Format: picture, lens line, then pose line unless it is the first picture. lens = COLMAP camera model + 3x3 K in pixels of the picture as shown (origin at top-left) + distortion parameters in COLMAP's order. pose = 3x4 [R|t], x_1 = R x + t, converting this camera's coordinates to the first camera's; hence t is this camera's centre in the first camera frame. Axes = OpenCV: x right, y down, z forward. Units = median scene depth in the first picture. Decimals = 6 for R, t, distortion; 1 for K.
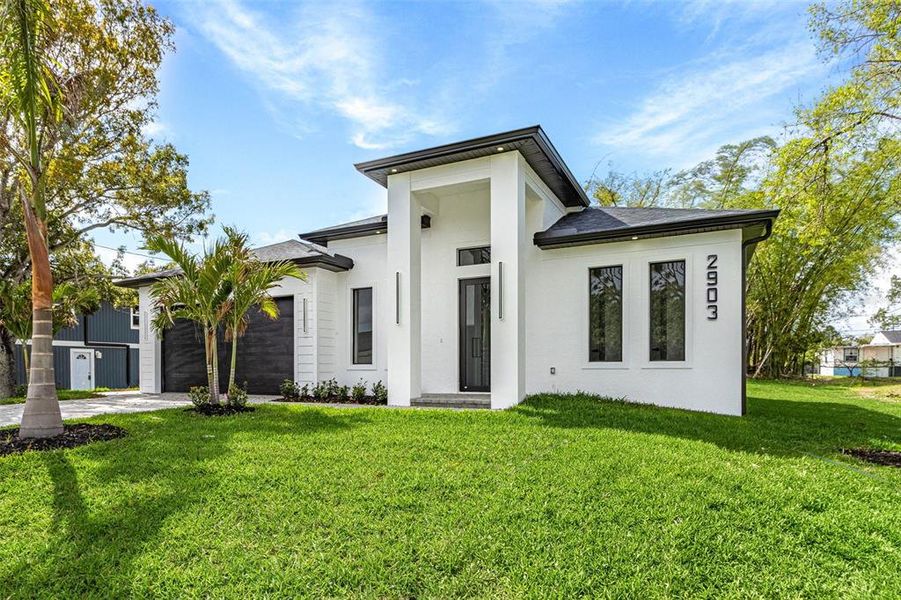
lens RADIAL K [[576.6, 0, 367.6], [0, 576.6, 368.8], [0, 0, 1]] dist [0.000619, 0.000421]
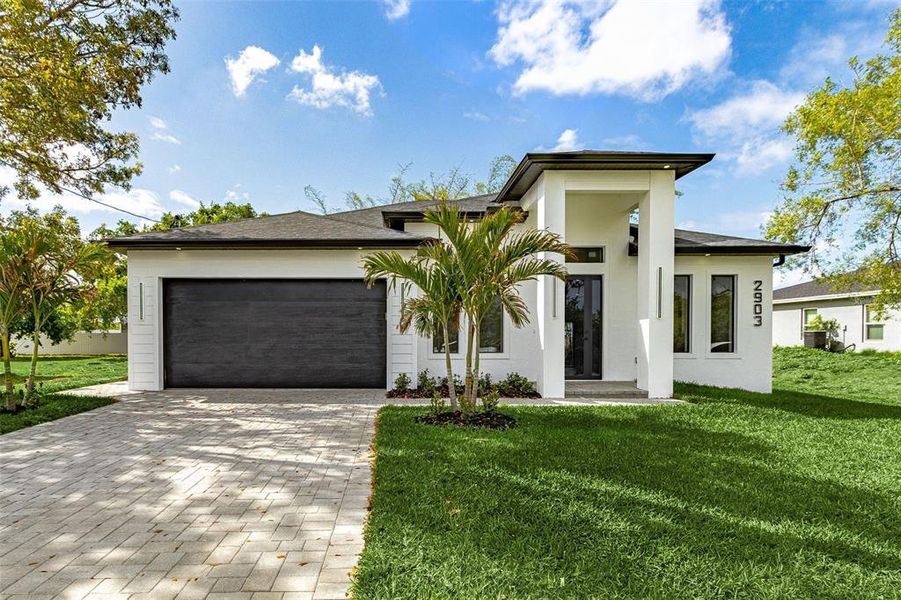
lens RADIAL K [[526.0, 0, 386.1], [0, 526.0, 331.3], [0, 0, 1]] dist [0.000713, -0.000263]
pose [[0.862615, 0.008991, 0.505781, -0.684464], [-0.003563, 0.999925, -0.011700, -0.043958], [-0.505848, 0.008290, 0.862583, 0.360225]]
